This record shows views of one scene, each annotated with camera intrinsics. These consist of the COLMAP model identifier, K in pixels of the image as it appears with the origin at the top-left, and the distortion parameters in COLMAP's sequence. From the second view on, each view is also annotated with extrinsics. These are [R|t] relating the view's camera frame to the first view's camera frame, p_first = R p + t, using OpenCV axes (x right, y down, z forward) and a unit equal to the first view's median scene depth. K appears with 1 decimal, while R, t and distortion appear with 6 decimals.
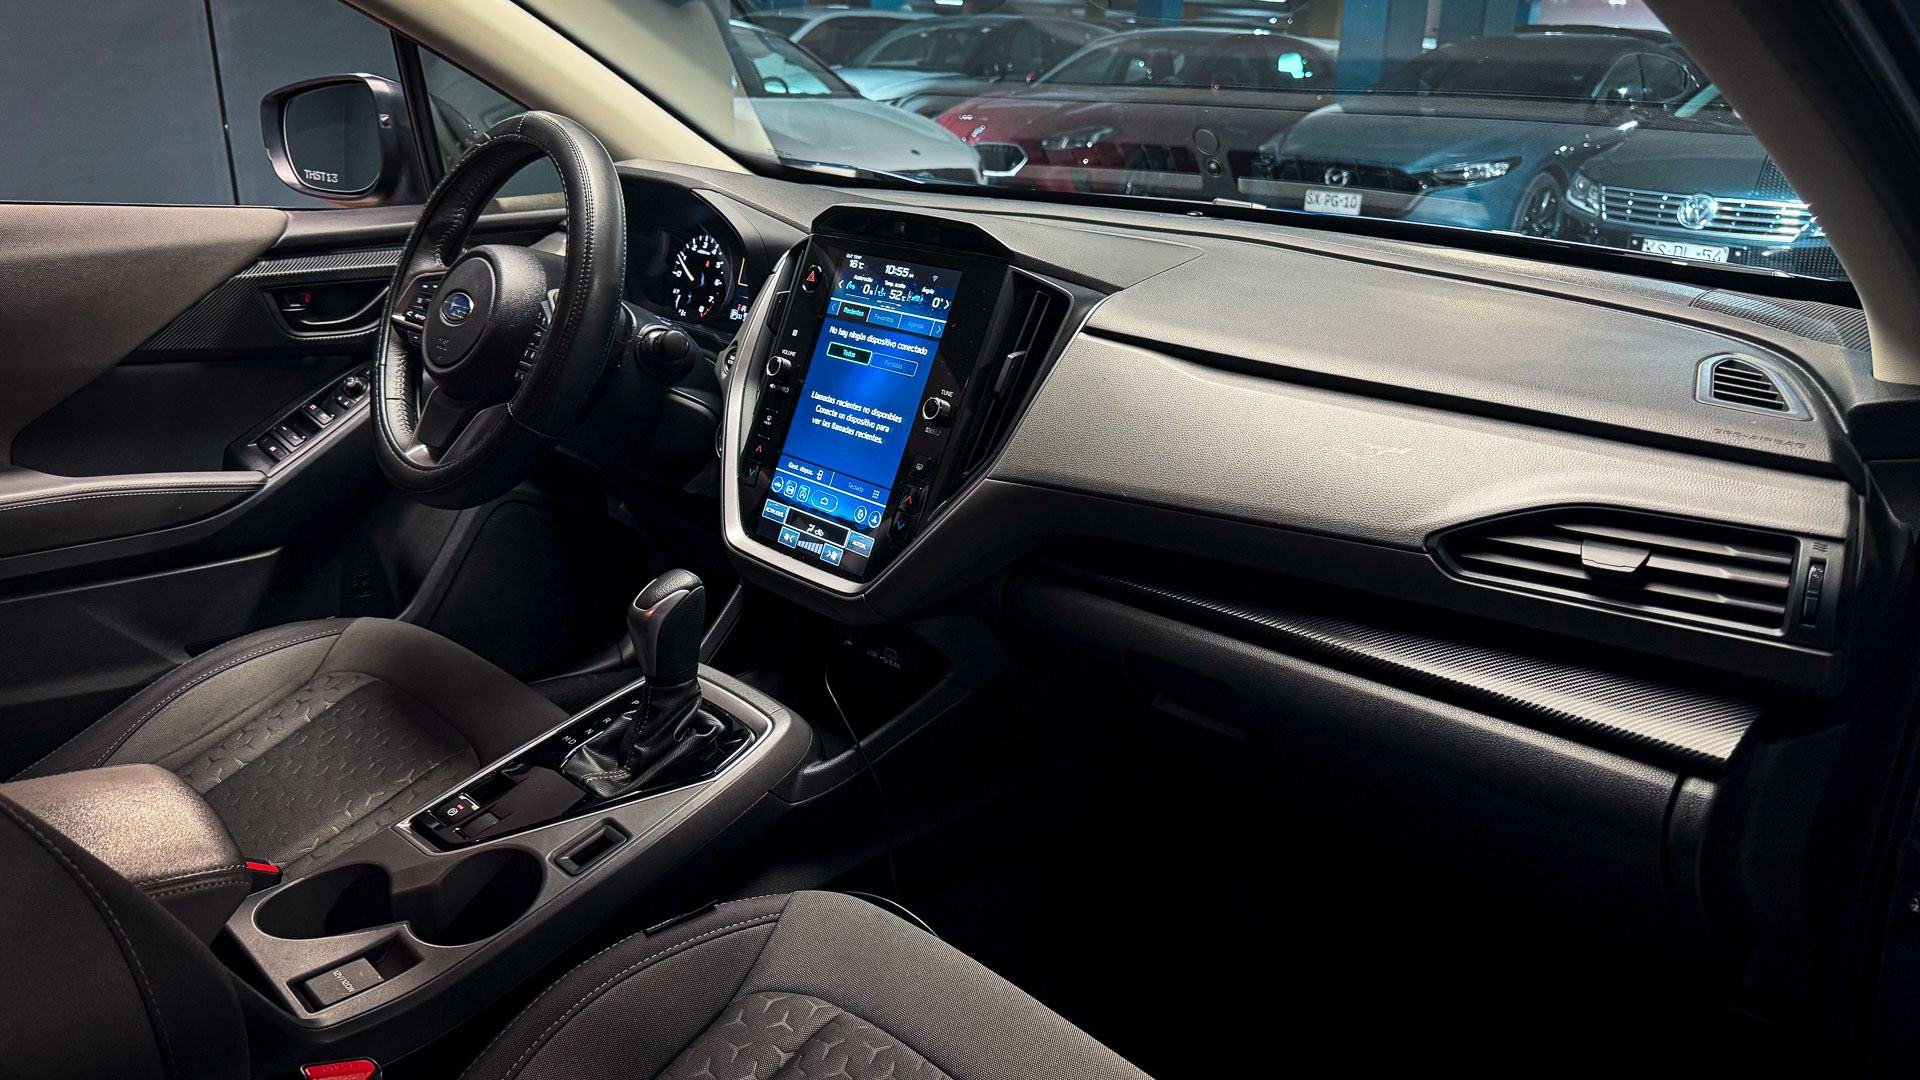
lens RADIAL K [[1321.4, 0, 999.7], [0, 1321.4, 588.9], [0, 0, 1]] dist [-0.006415, -0.002716]
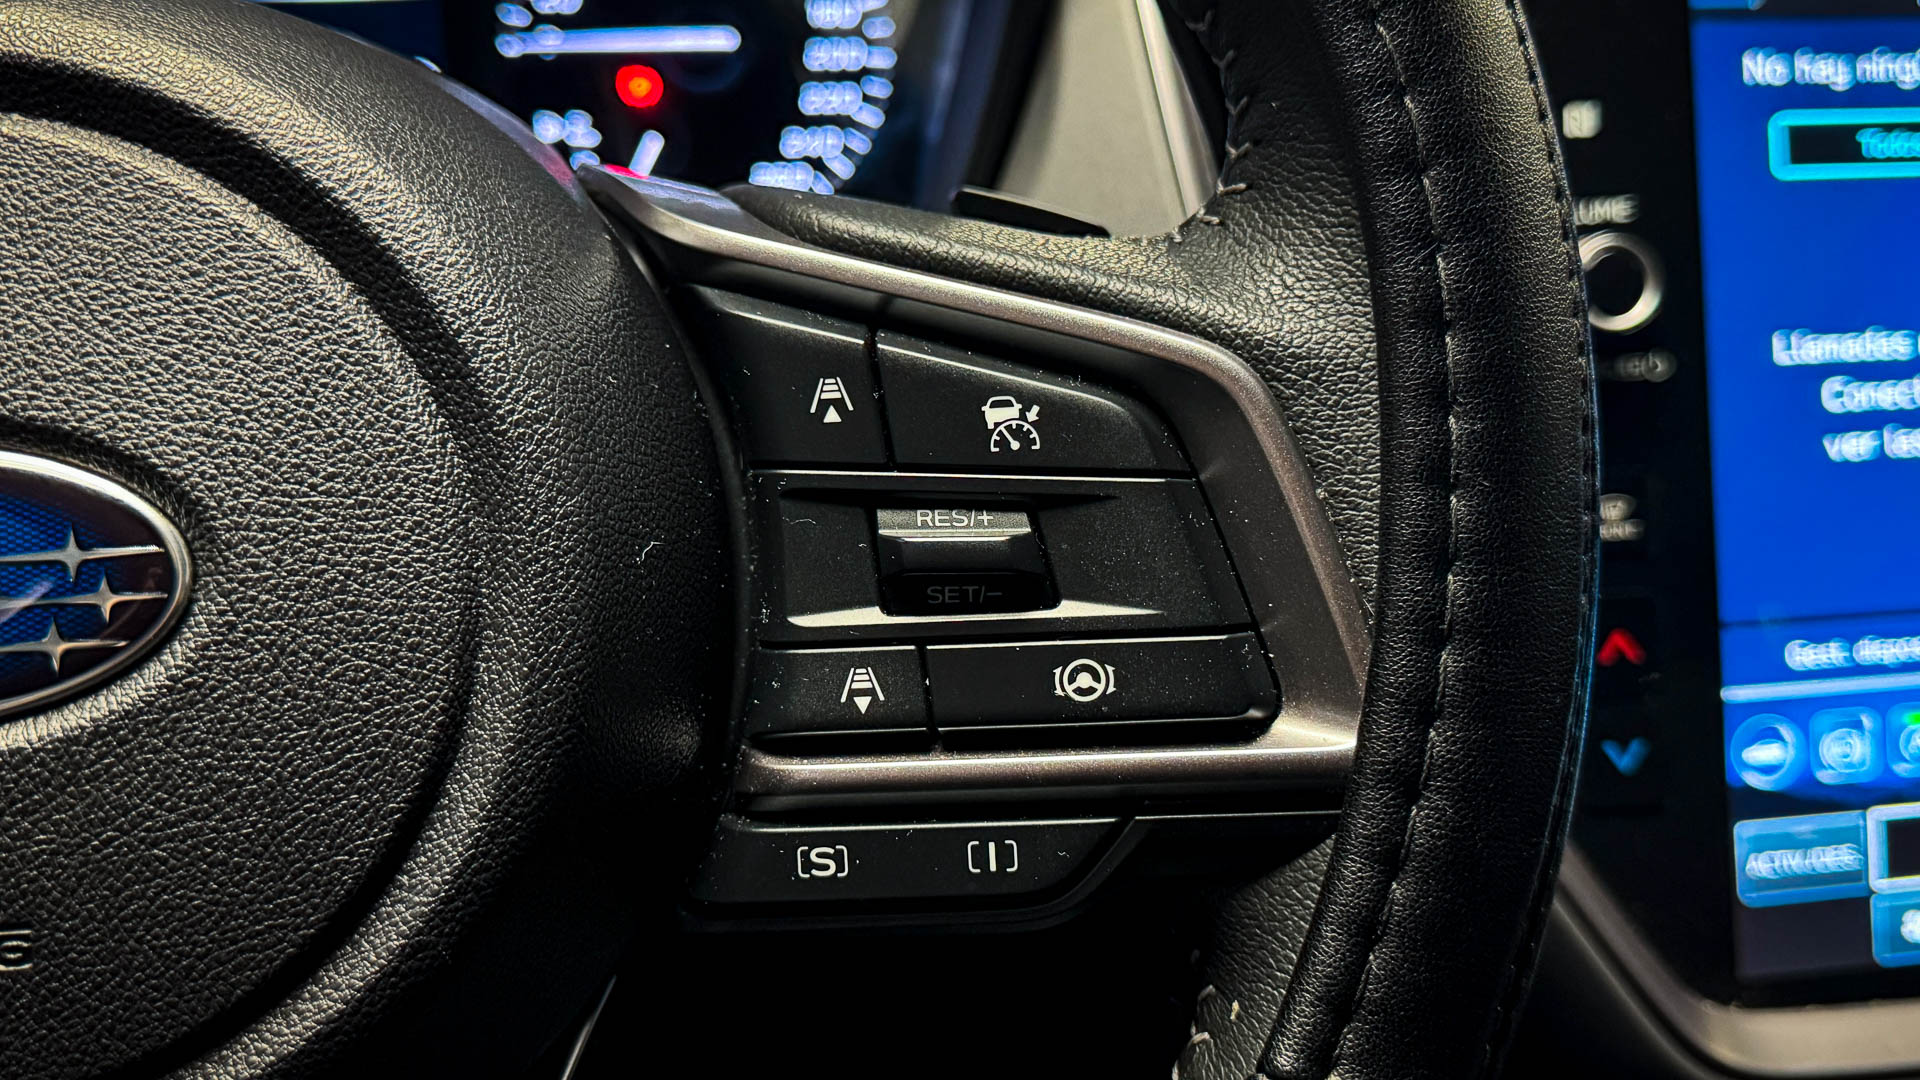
lens RADIAL K [[1956.1, 0, 933.8], [0, 1956.1, 546.8], [0, 0, 1]] dist [0.157093, -0.397035]
pose [[0.606749, -0.361978, 0.707691, -0.512830], [0.299073, 0.928836, 0.218677, -0.243176], [-0.736485, 0.078969, 0.671828, 0.889716]]
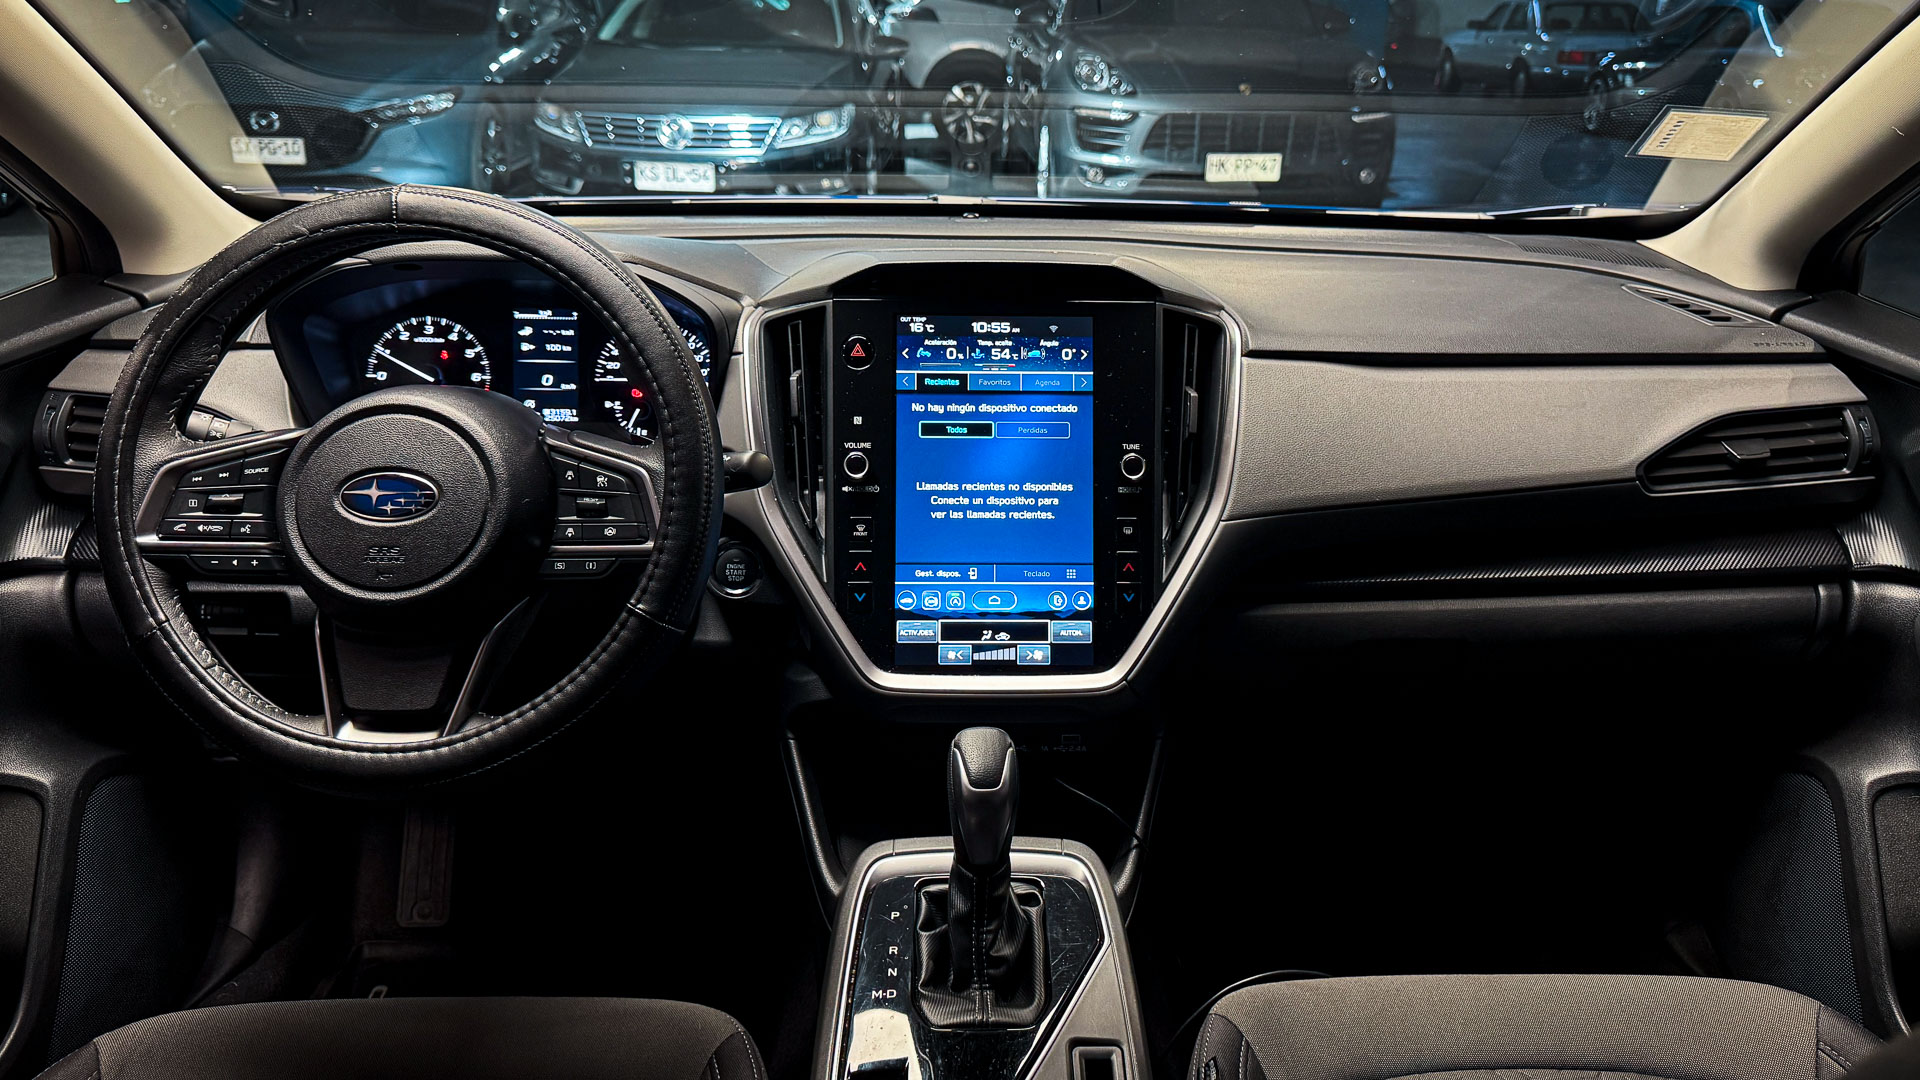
lens RADIAL K [[1355.2, 0, 991.1], [0, 1355.2, 529.0], [0, 0, 1]] dist [0.058605, -0.113043]
pose [[0.690770, -0.266990, 0.671977, -0.712757], [0.262978, 0.958455, 0.110482, -0.208198], [-0.673557, 0.100397, 0.732285, 0.341837]]
